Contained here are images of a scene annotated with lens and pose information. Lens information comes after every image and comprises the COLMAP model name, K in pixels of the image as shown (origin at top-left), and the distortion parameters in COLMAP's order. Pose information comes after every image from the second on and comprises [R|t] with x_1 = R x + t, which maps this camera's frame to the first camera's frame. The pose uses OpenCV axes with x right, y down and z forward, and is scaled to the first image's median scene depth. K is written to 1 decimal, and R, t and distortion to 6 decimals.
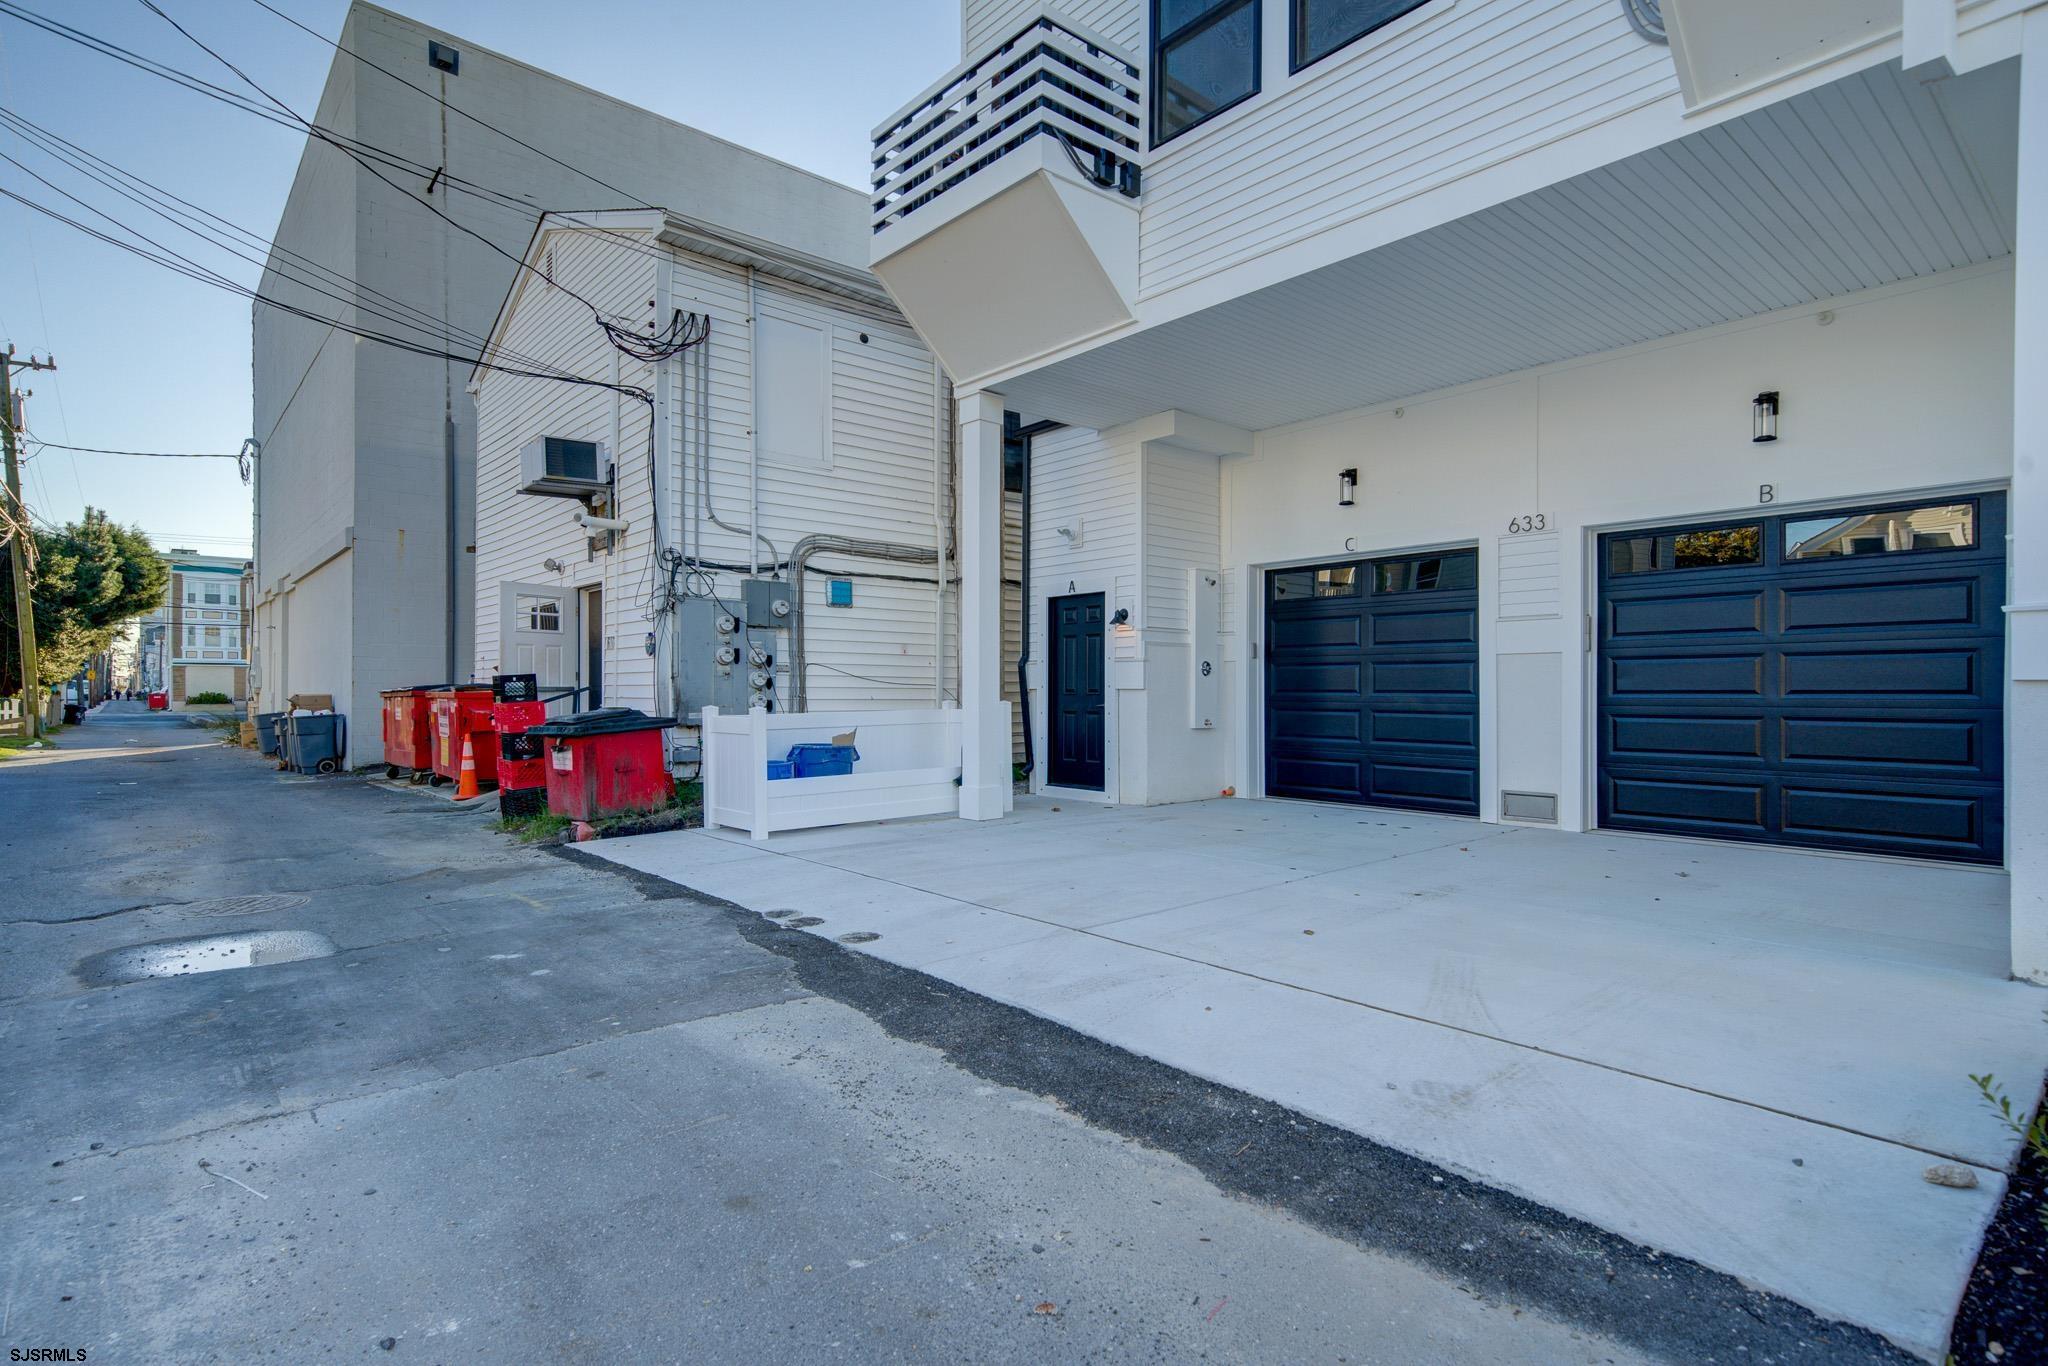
lens RADIAL K [[1024.8, 0, 1024.0], [0, 1024.8, 683.0], [0, 0, 1]] dist [0.022612, 0.000056]
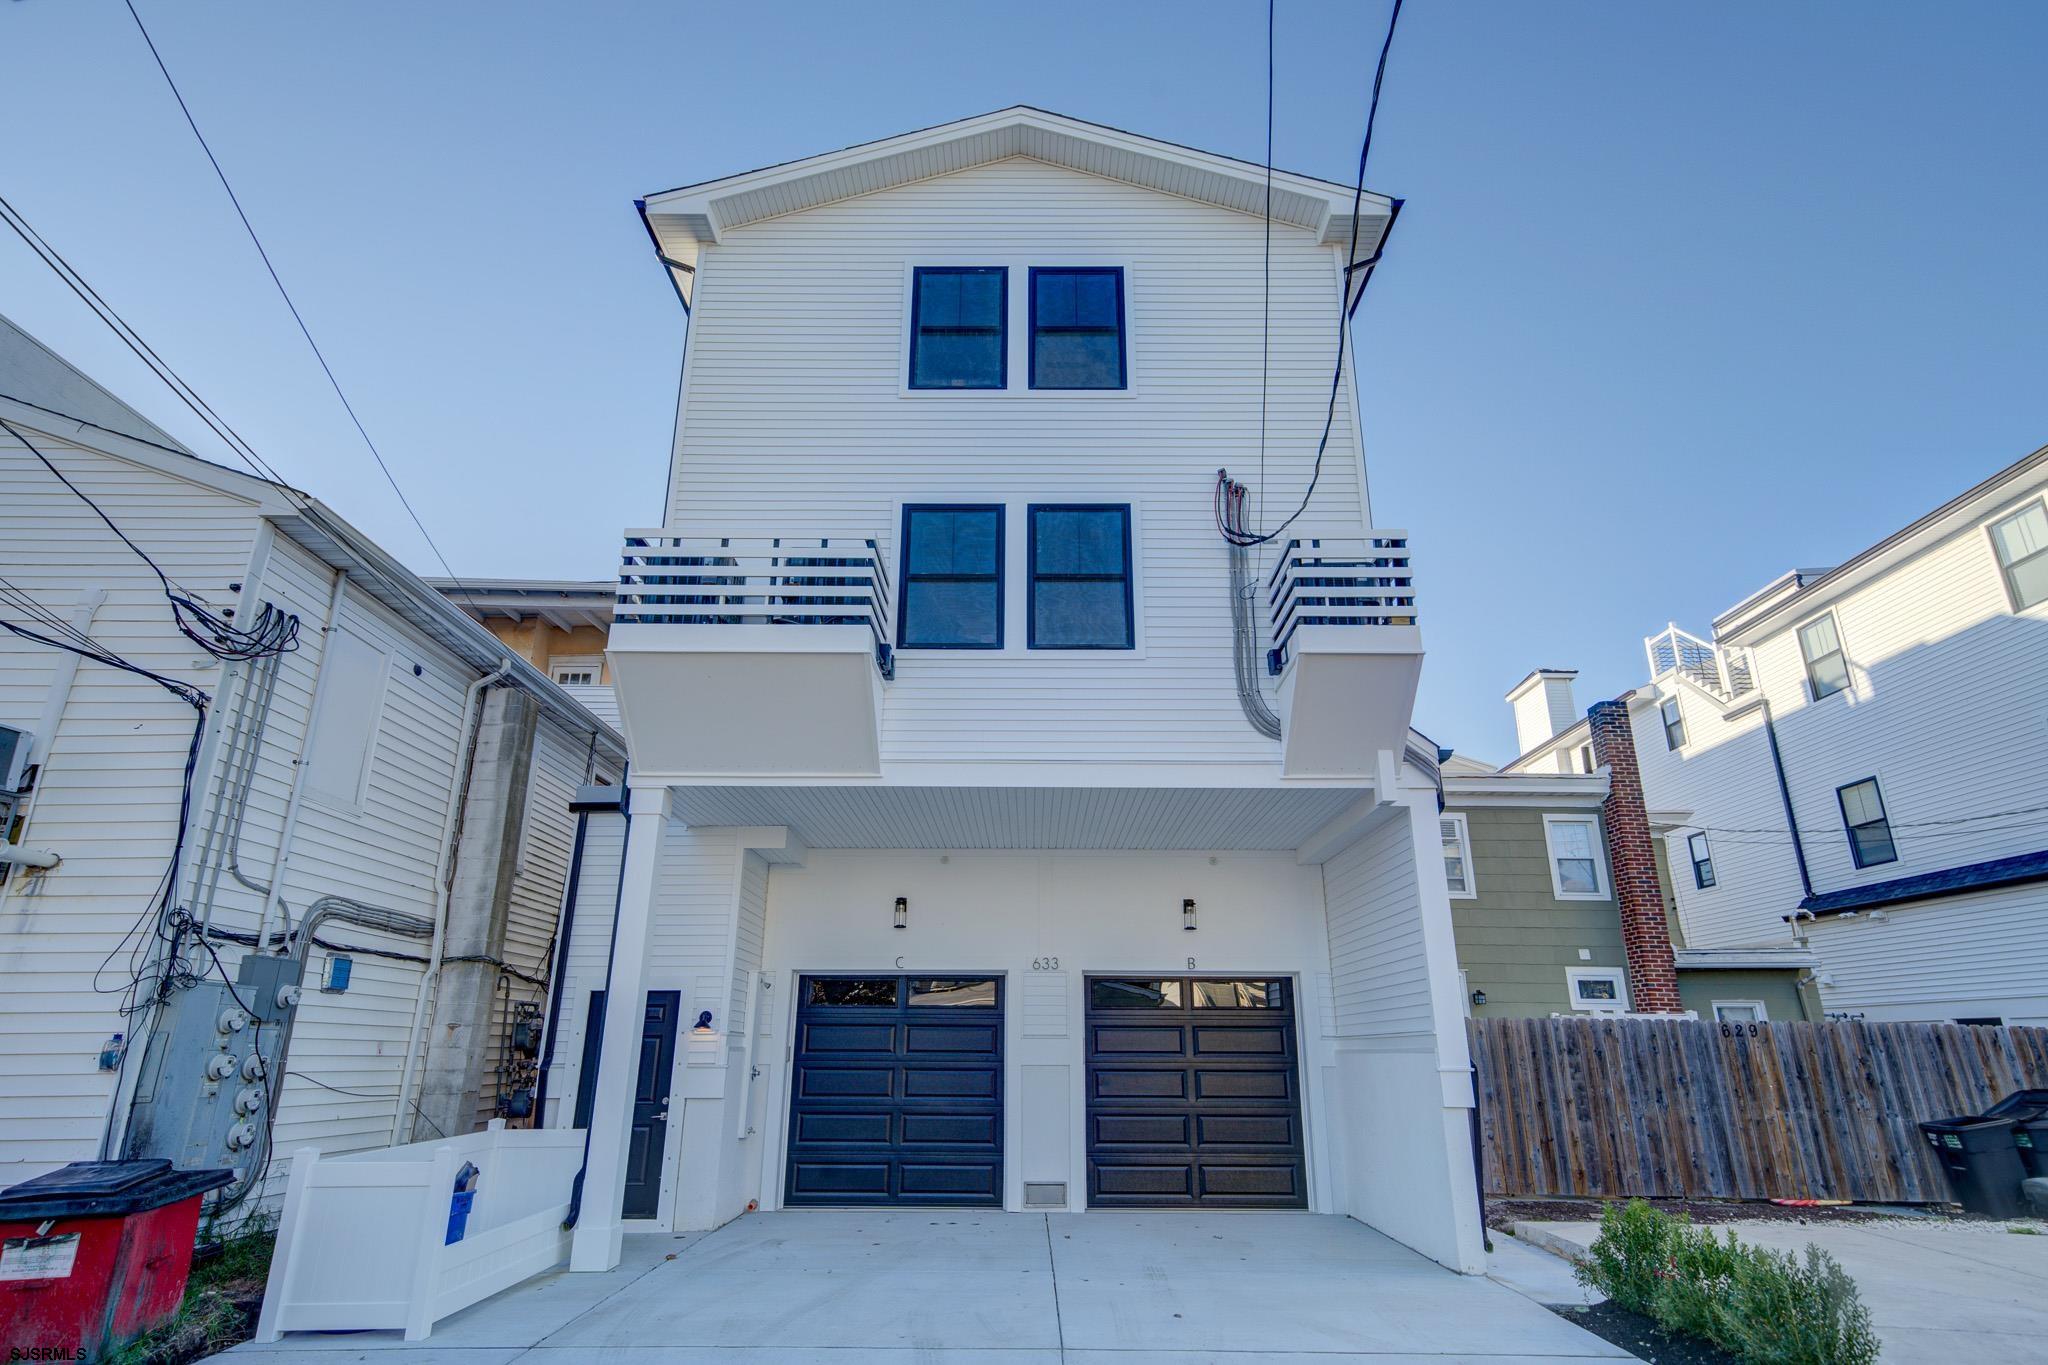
lens RADIAL K [[1076.1, 0, 1021.4], [0, 1076.1, 686.0], [0, 0, 1]] dist [0.018236, 0.002964]
pose [[0.658403, 0.245306, 0.711569, -0.533432], [-0.009951, 0.948153, -0.317658, -0.042682], [-0.752600, 0.202067, 0.626708, 0.053972]]
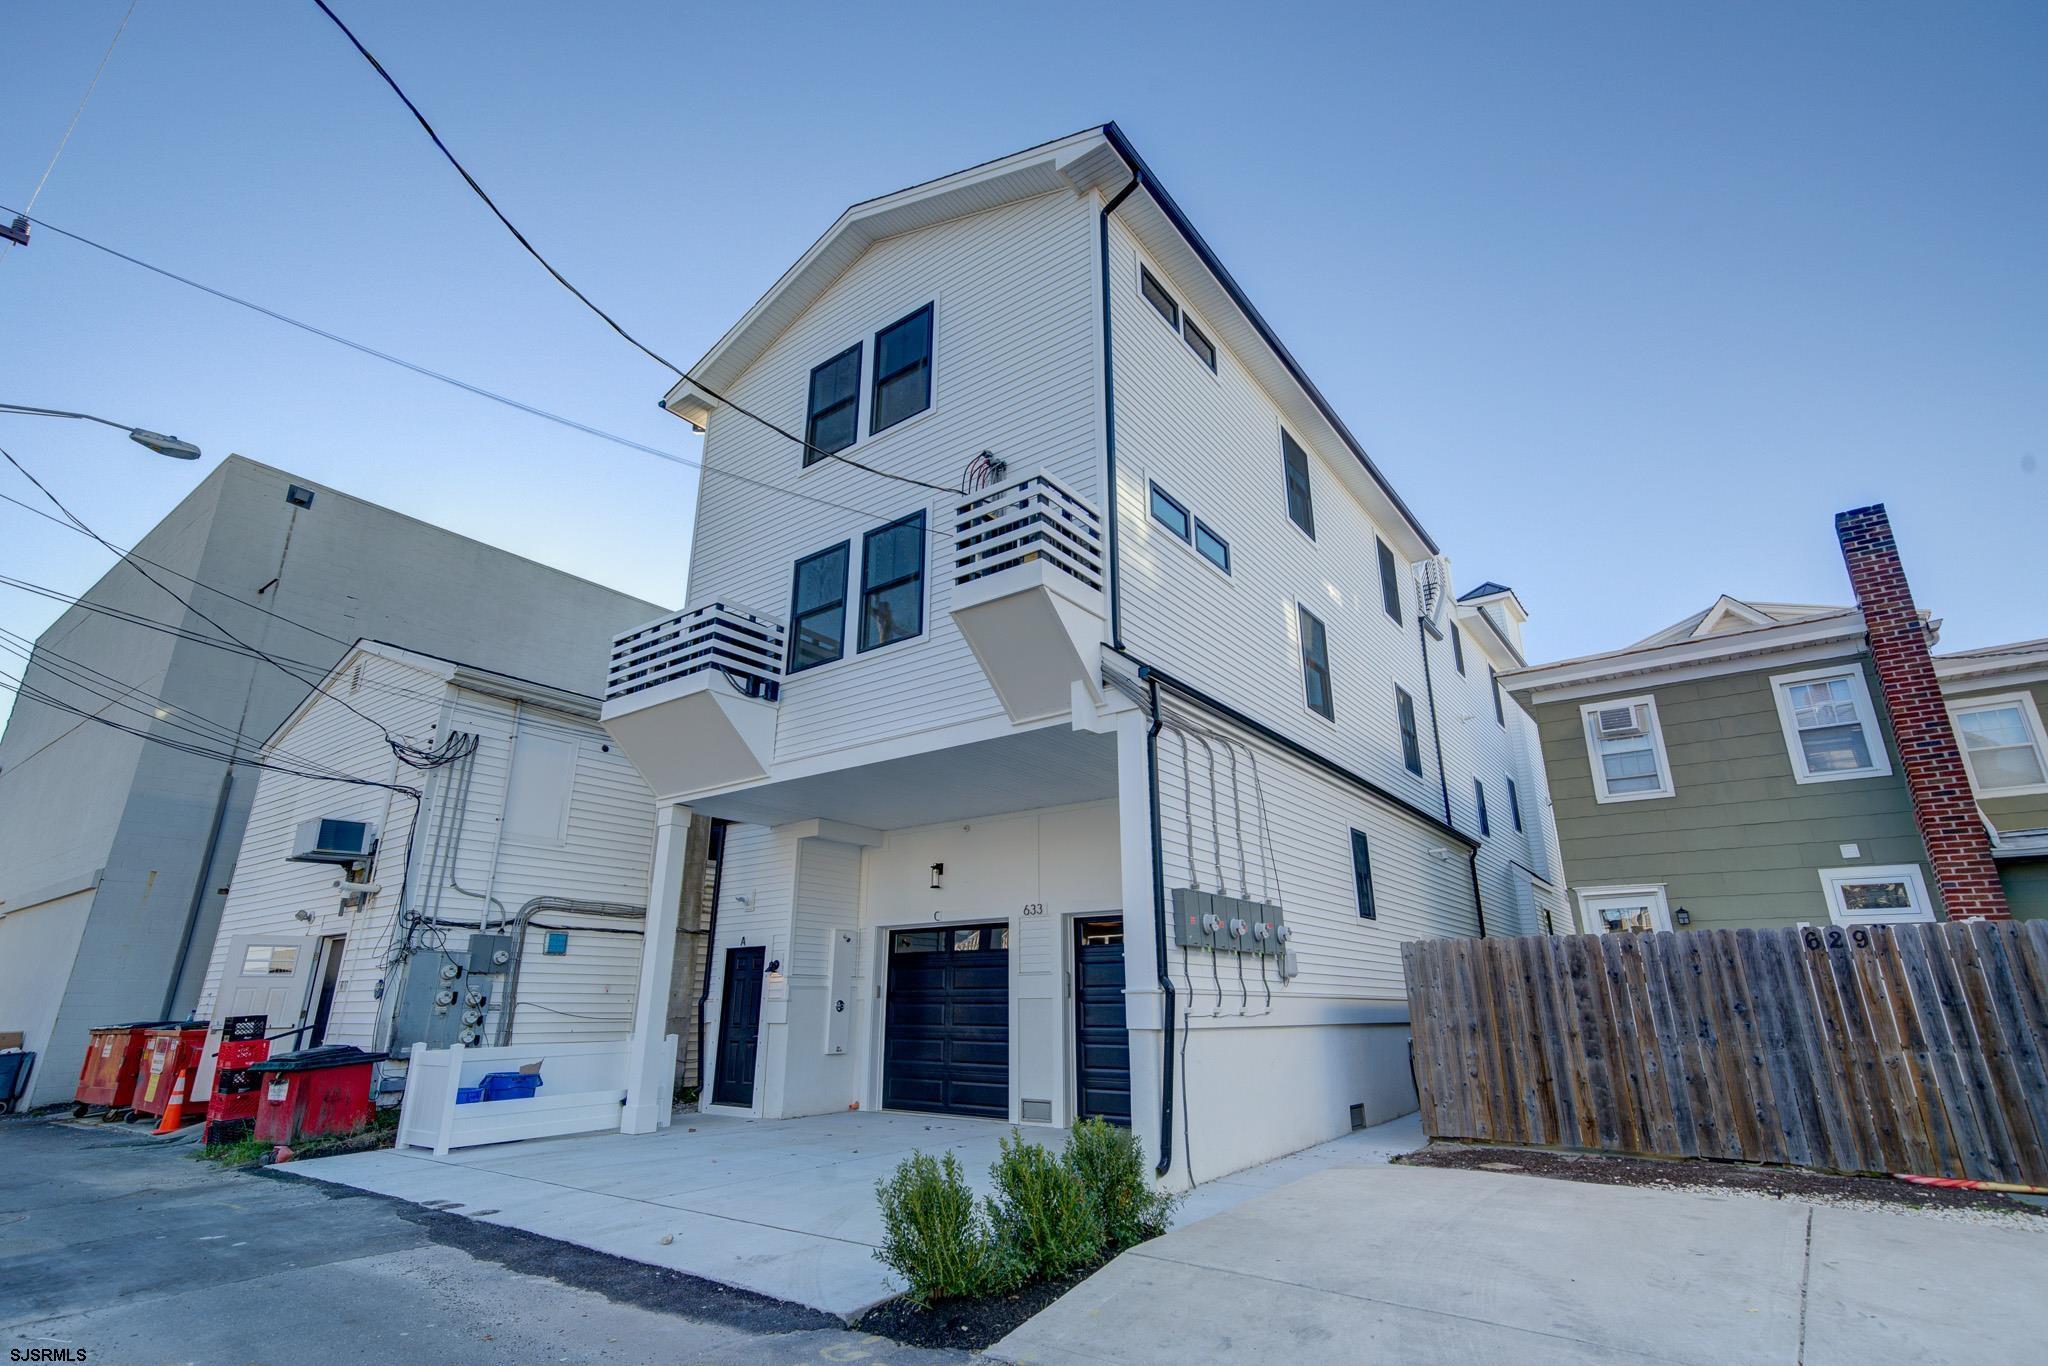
lens RADIAL K [[958.2, 0, 1020.3], [0, 958.2, 689.1], [0, 0, 1]] dist [0.015839, 0.000833]
pose [[0.977880, 0.064192, 0.199073, 0.139069], [0.000143, 0.951538, -0.307530, -0.023276], [-0.209166, 0.300756, 0.930481, -0.359989]]
